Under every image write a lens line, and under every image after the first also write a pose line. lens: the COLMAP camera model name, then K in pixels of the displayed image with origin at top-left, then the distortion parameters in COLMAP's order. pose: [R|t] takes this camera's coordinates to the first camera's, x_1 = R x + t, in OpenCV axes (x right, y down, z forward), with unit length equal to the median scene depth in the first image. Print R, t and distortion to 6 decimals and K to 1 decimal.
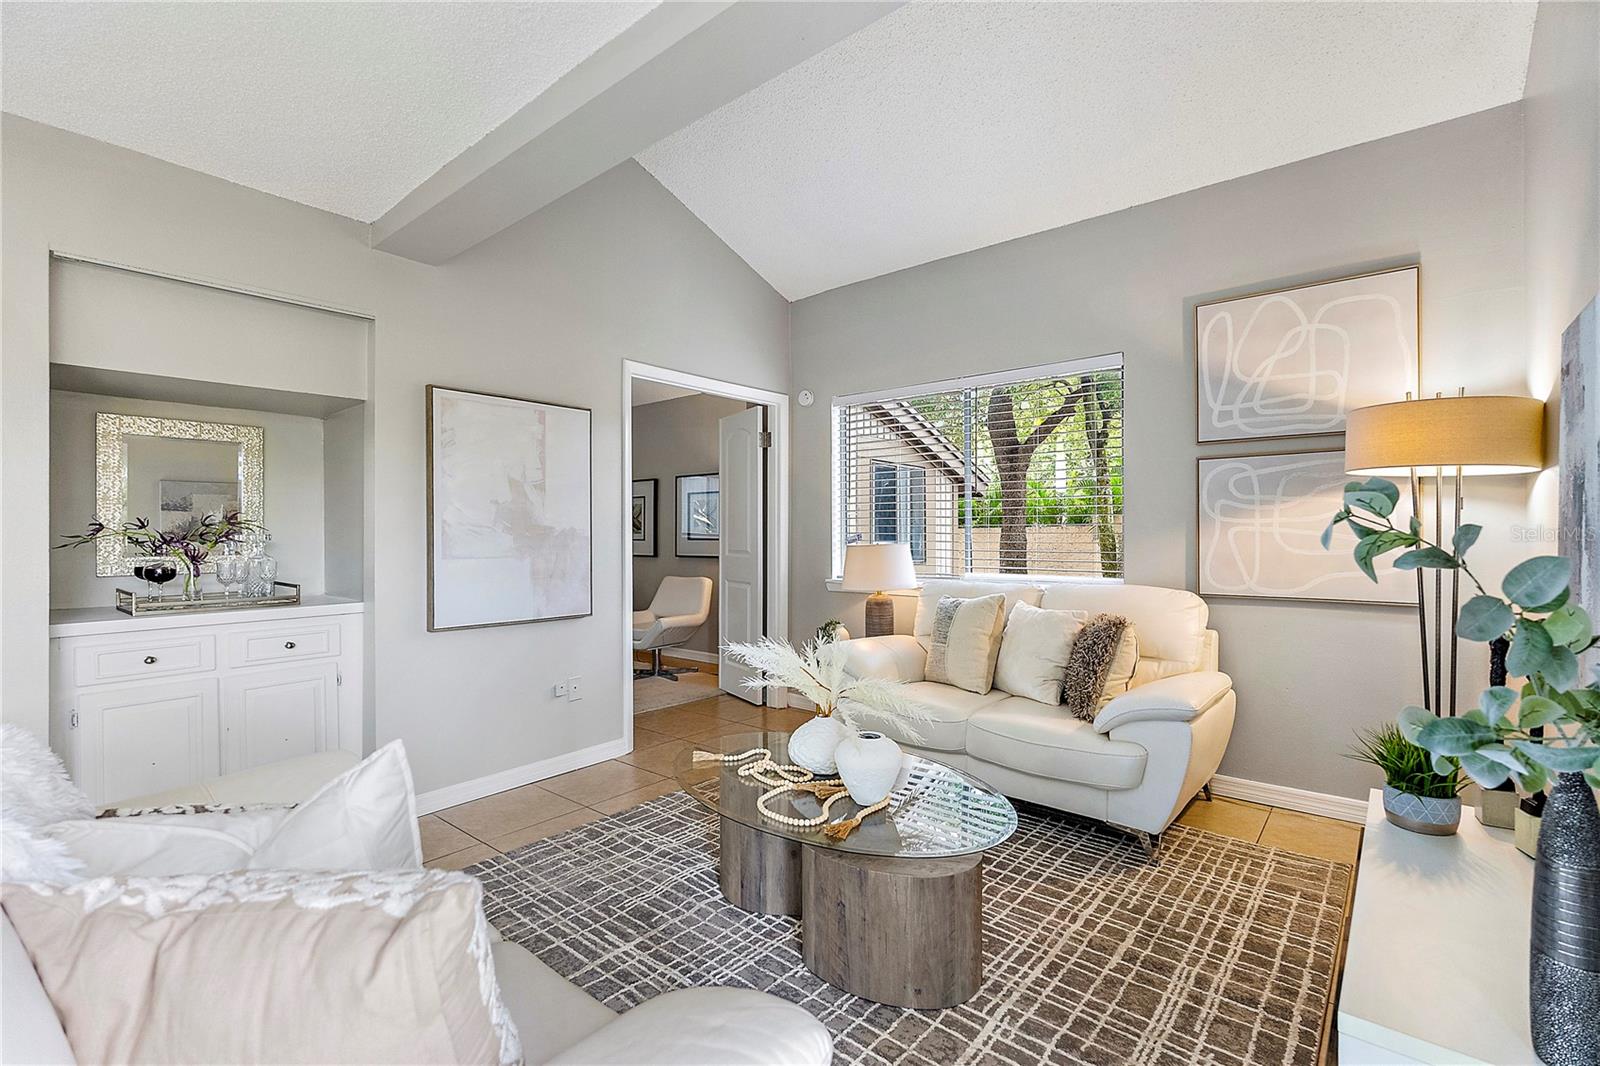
lens RADIAL K [[730.4, 0, 790.0], [0, 730.4, 531.3], [0, 0, 1]] dist [-0.002586, -0.000185]
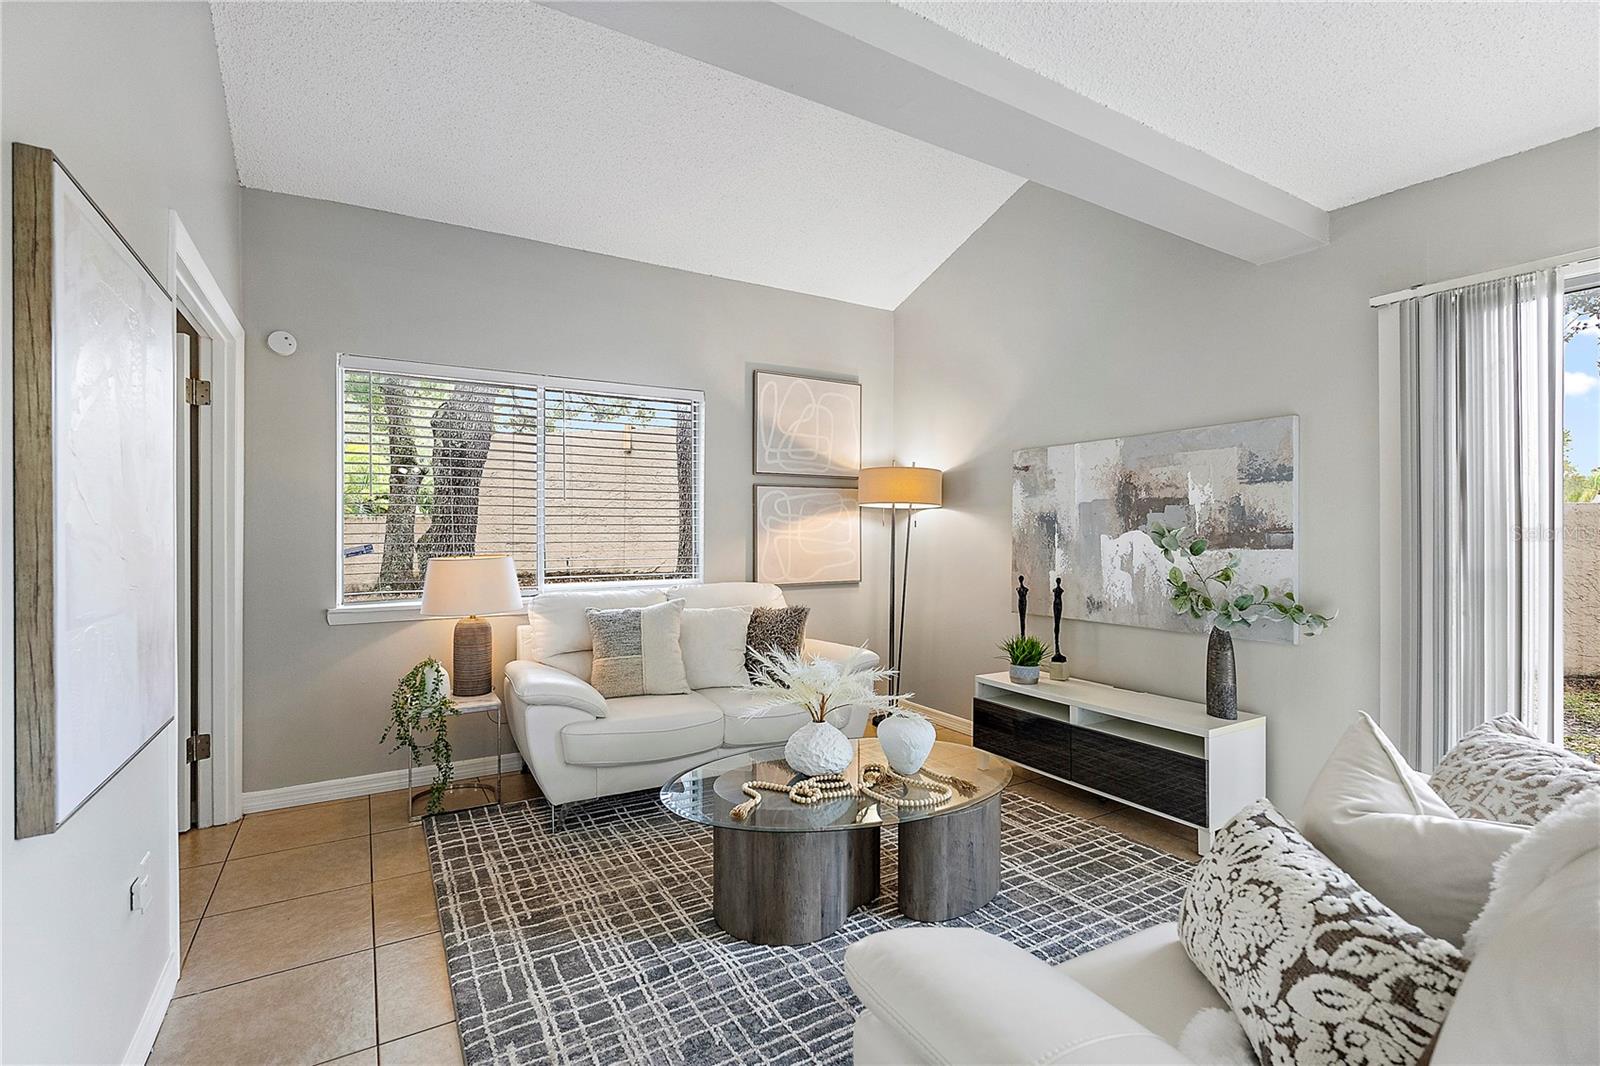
lens RADIAL K [[730.4, 0, 788.6], [0, 730.4, 531.3], [0, 0, 1]] dist [-0.002586, -0.000185]
pose [[0.313966, -0.001244, 0.949433, -0.752915], [-0.000612, 0.999999, 0.001512, -0.017162], [-0.949434, -0.001056, 0.313965, 0.560682]]
